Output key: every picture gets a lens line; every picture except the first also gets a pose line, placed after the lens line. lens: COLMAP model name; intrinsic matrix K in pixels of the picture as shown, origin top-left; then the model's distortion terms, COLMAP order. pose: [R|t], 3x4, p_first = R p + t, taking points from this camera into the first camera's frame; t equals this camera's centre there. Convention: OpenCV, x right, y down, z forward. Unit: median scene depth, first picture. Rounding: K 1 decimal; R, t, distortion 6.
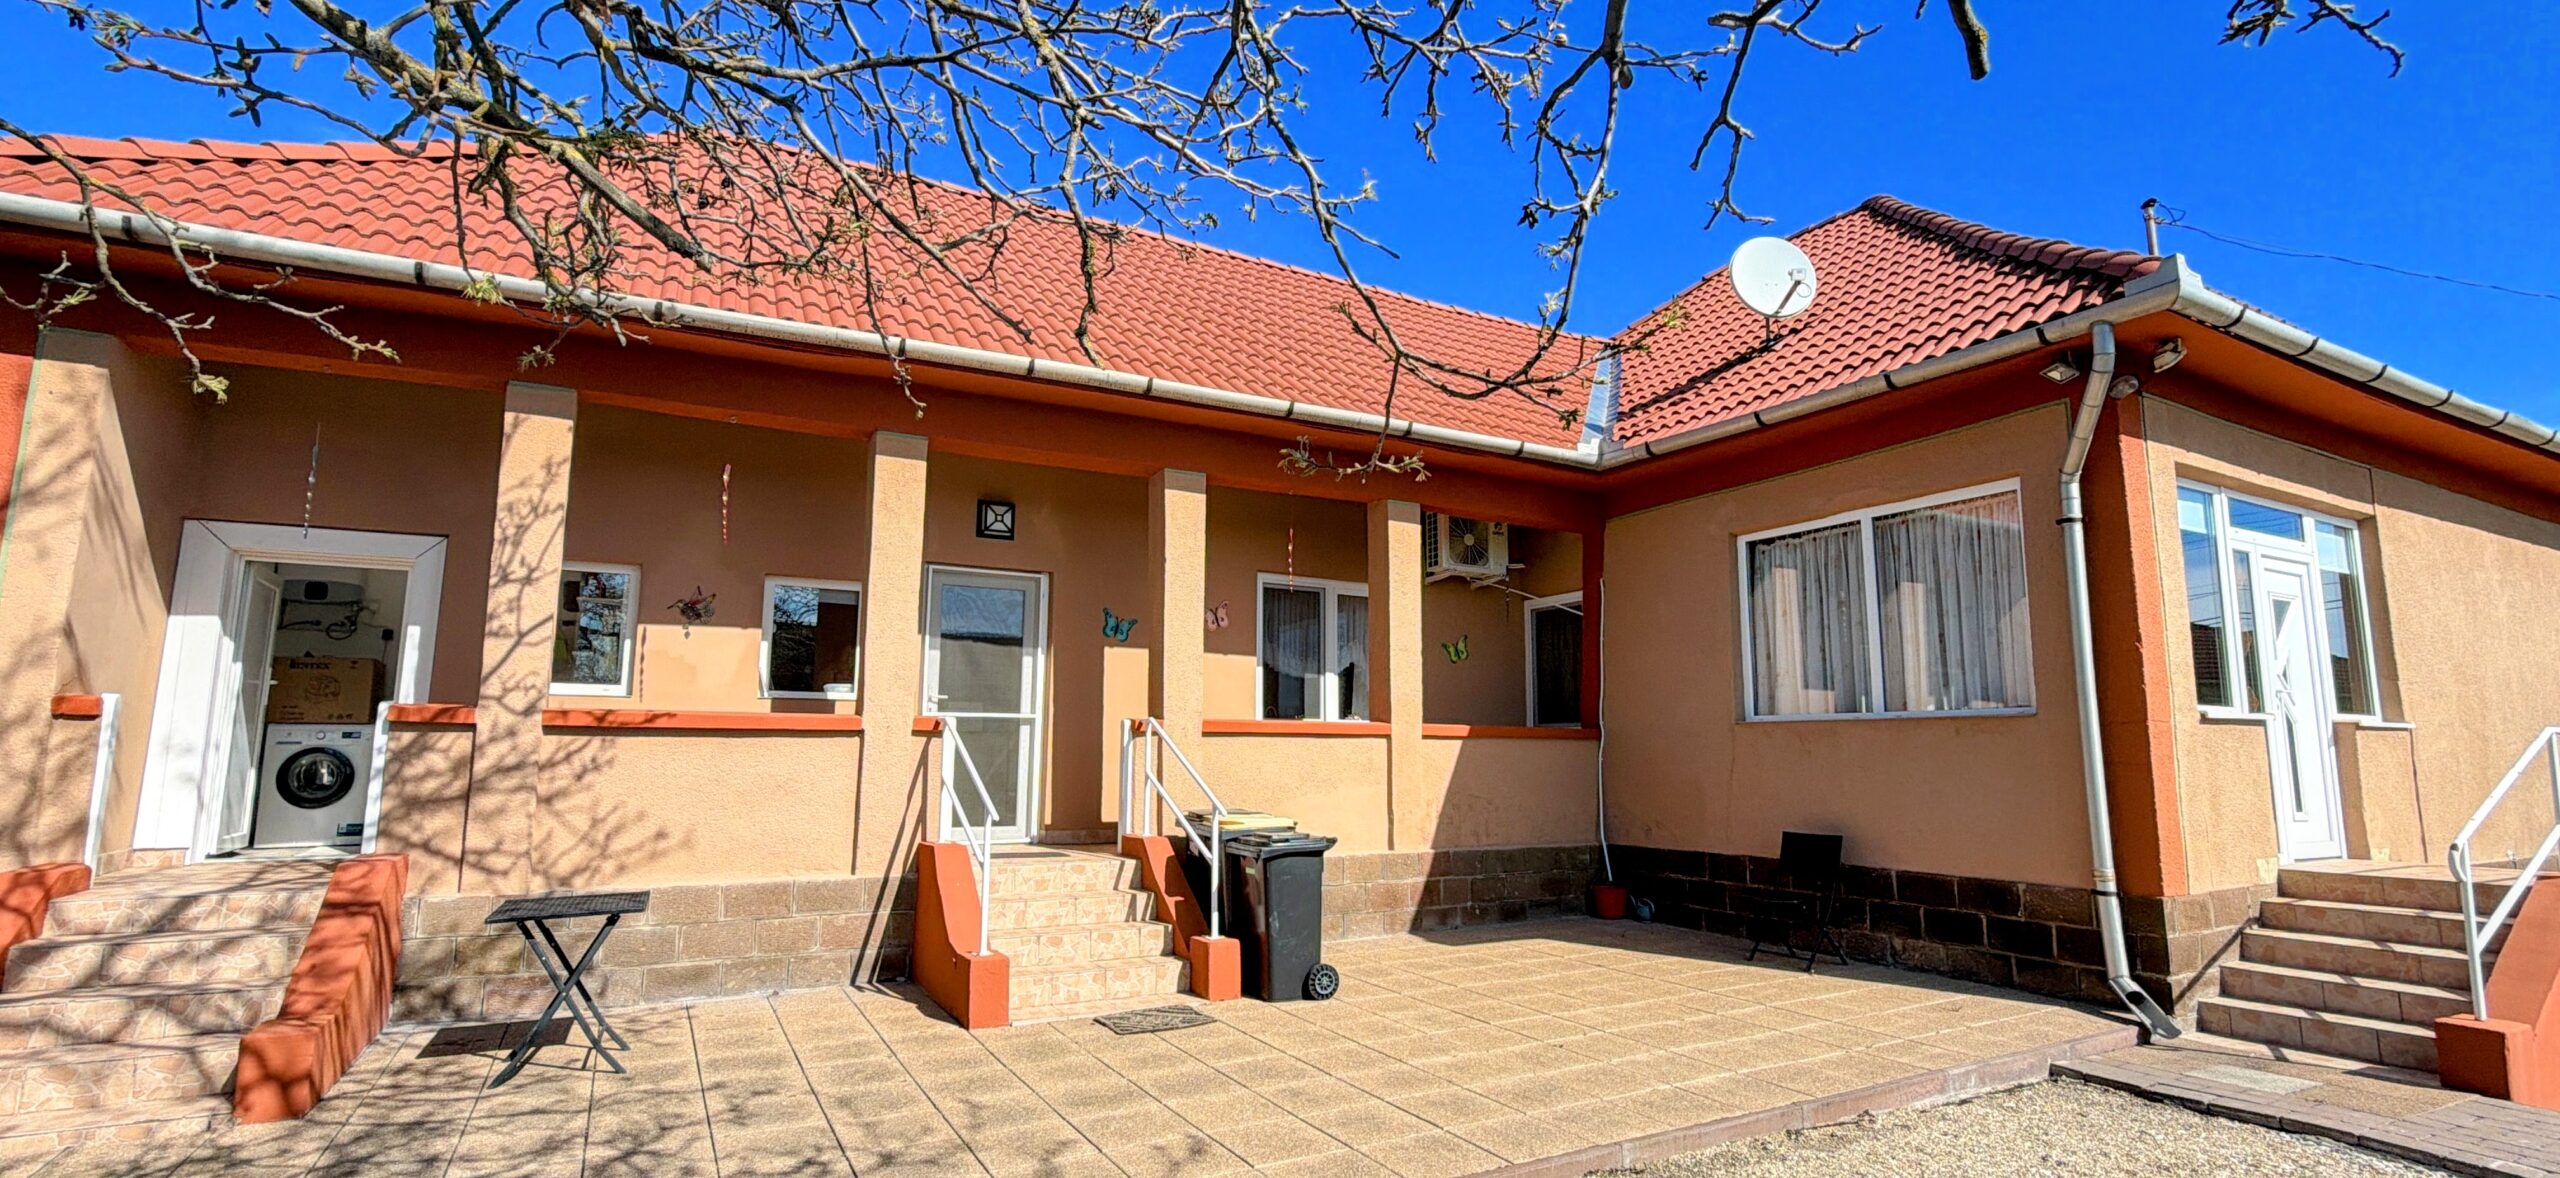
lens RADIAL K [[1158.1, 0, 1283.7], [0, 1158.1, 586.0], [0, 0, 1]] dist [0.004247, -0.002100]
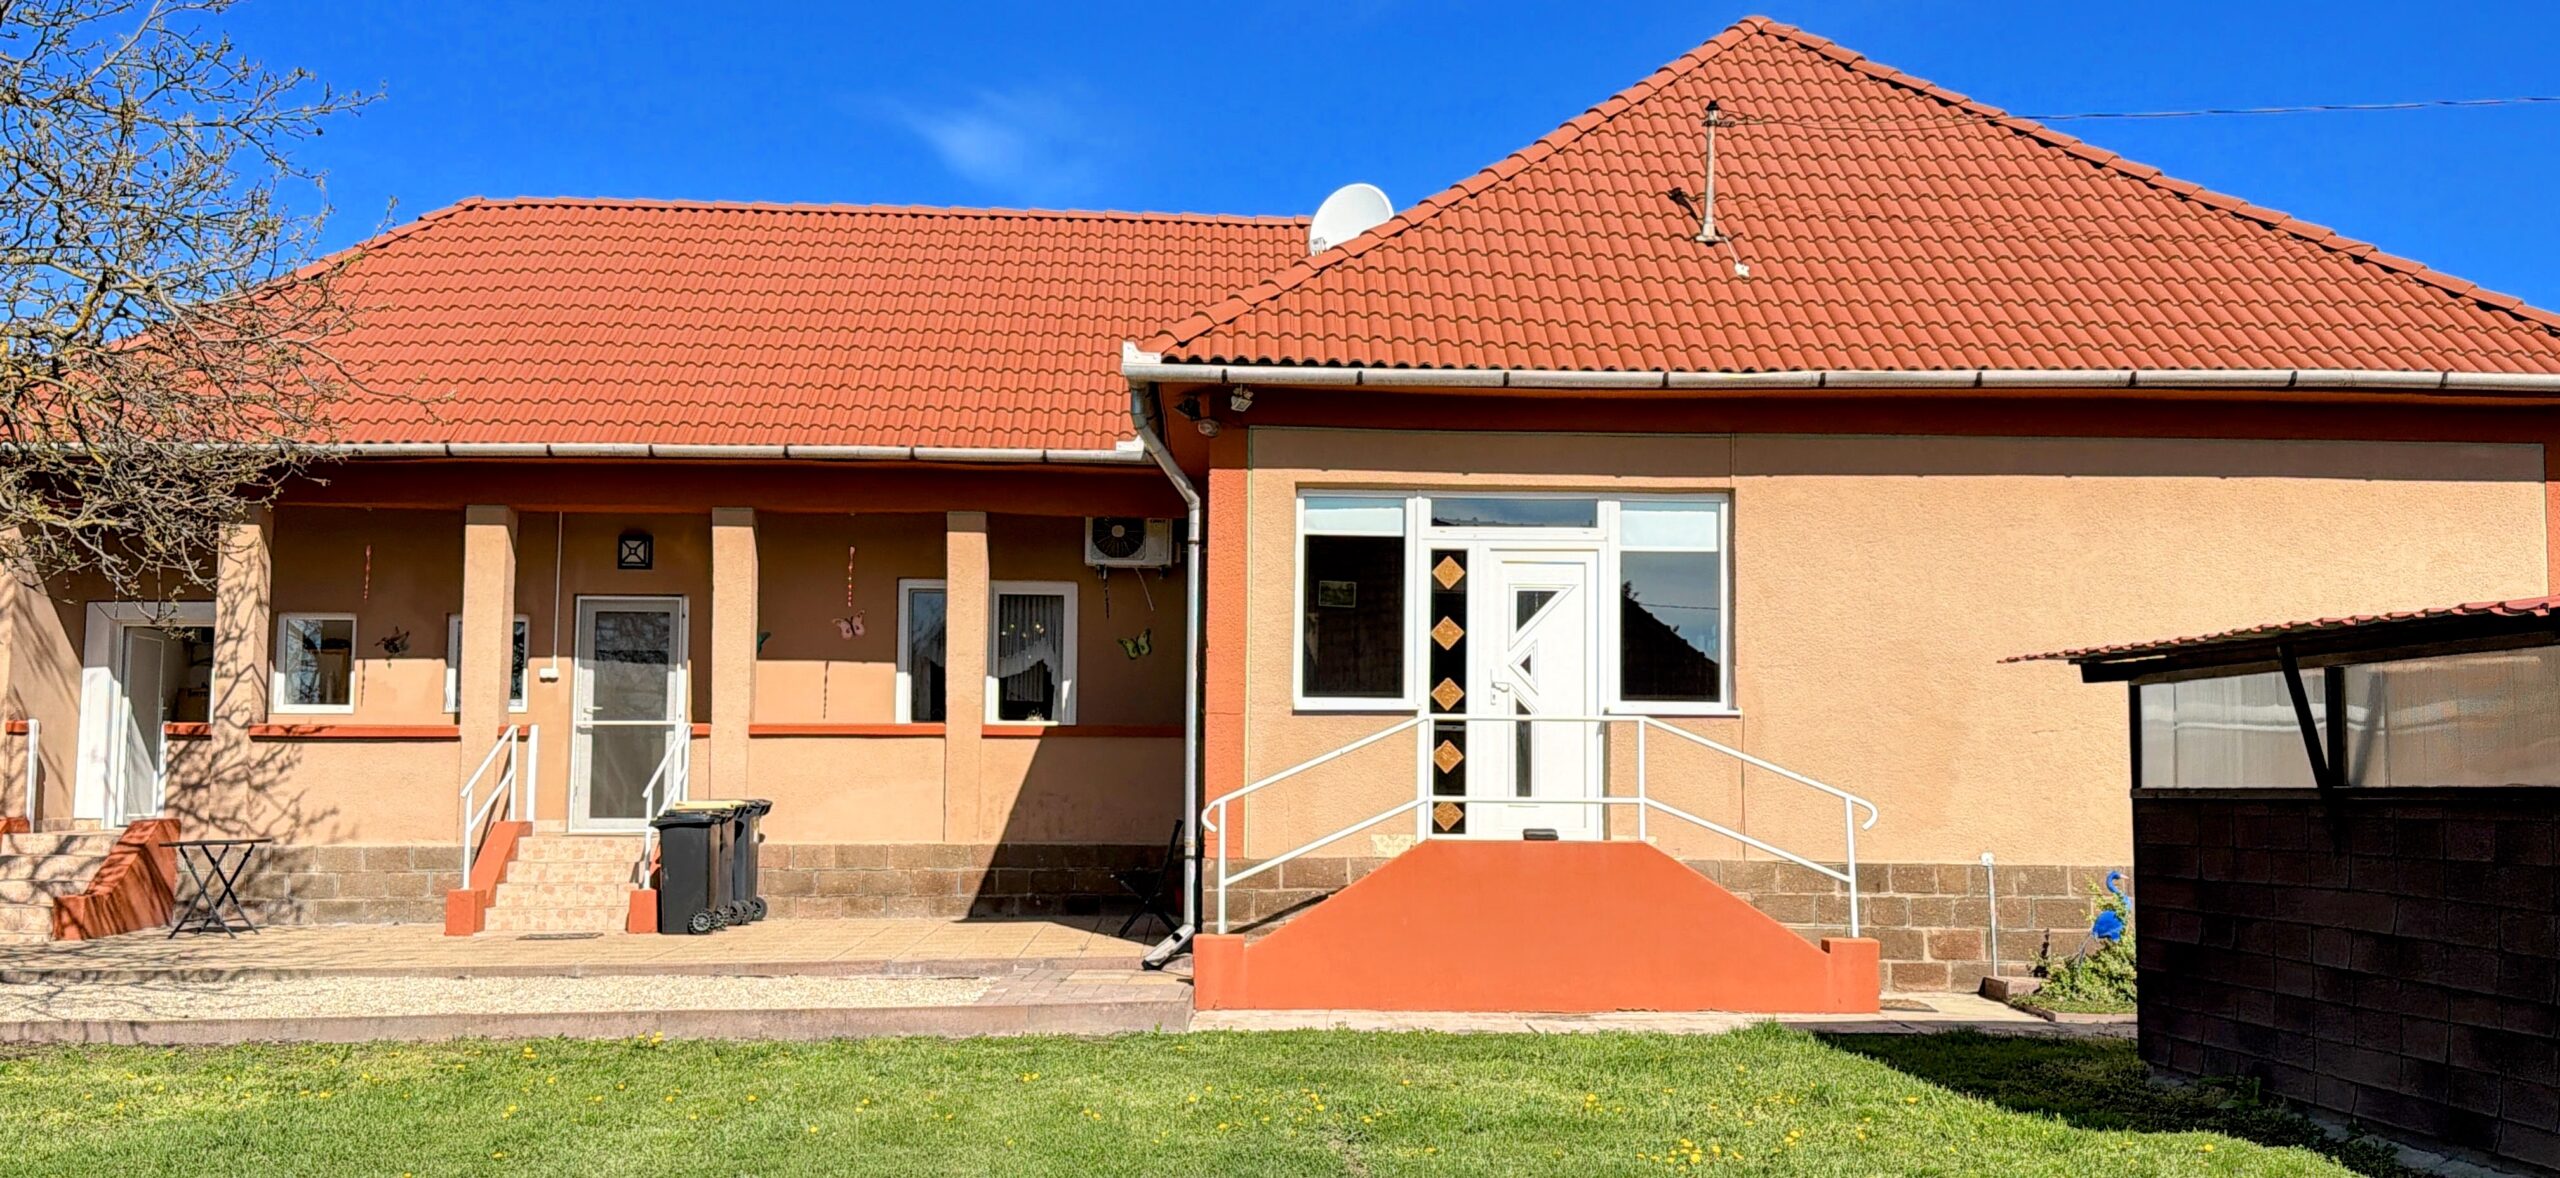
lens RADIAL K [[2397.7, 0, 1324.6], [0, 2397.7, 527.9], [0, 0, 1]] dist [0.067118, 0.000000]
pose [[0.894240, -0.050166, -0.444768, 1.611479], [0.065922, 0.997624, 0.020016, -0.095422], [0.442707, -0.047219, 0.895422, -0.944112]]
